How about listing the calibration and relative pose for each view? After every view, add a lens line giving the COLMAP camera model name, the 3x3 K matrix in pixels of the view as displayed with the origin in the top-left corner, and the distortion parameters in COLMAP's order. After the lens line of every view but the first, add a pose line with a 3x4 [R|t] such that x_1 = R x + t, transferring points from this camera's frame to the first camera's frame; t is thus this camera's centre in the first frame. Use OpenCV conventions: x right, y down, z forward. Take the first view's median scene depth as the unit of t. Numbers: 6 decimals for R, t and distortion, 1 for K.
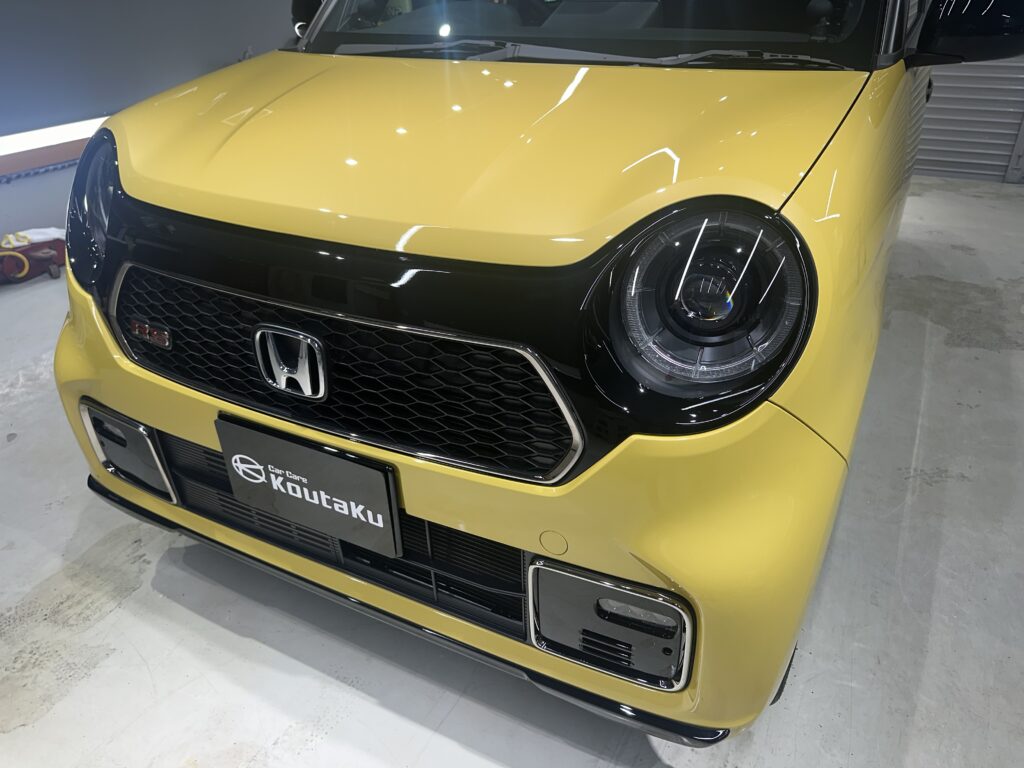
lens RADIAL K [[705.3, 0, 511.7], [0, 705.3, 397.6], [0, 0, 1]] dist [0.076482, -0.114879]
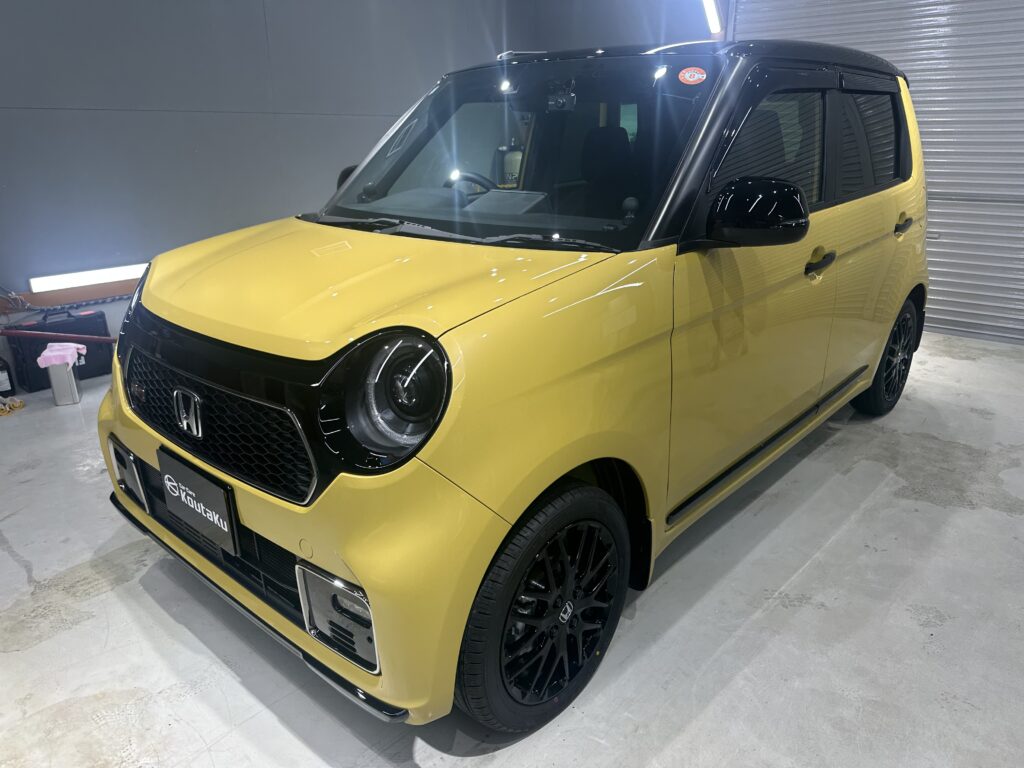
lens RADIAL K [[705.3, 0, 511.7], [0, 705.3, 397.6], [0, 0, 1]] dist [0.076482, -0.114879]
pose [[0.968929, 0.094117, -0.228732, 0.632161], [-0.133641, 0.977374, -0.163954, 0.069745], [0.208126, 0.189428, 0.959584, -0.306867]]
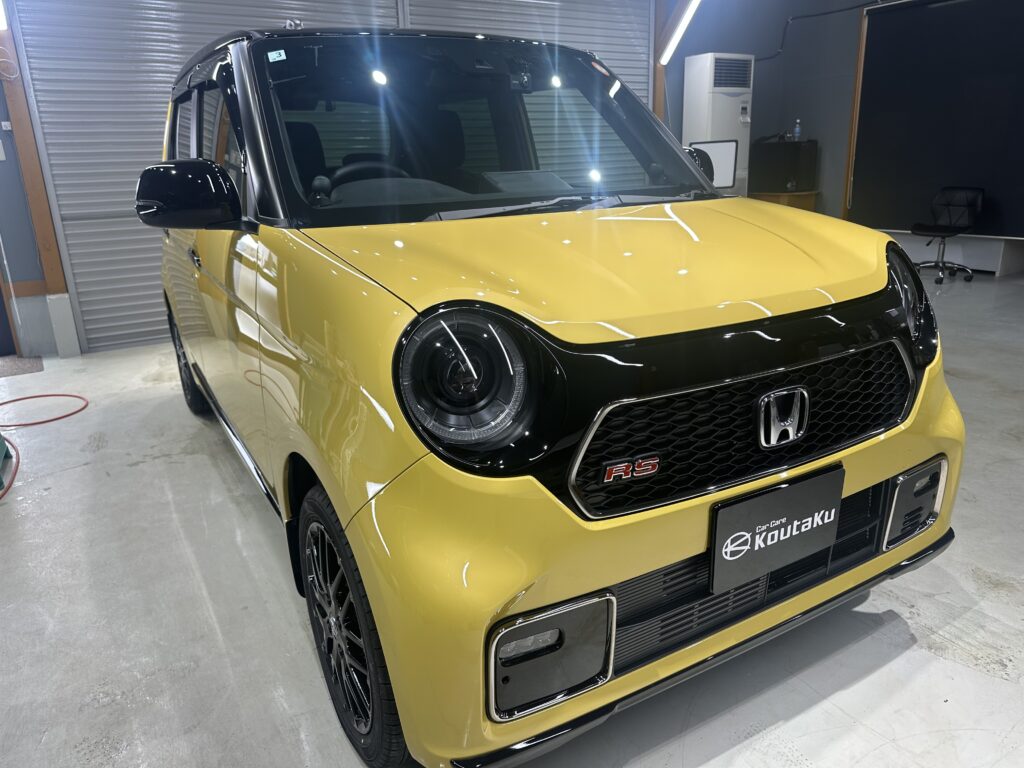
lens RADIAL K [[705.3, 0, 511.7], [0, 705.3, 397.6], [0, 0, 1]] dist [0.076482, -0.114879]
pose [[0.538559, -0.263448, 0.800343, -1.357401], [0.446304, 0.894863, -0.005762, -0.248952], [-0.714679, 0.360300, 0.599515, 0.507600]]
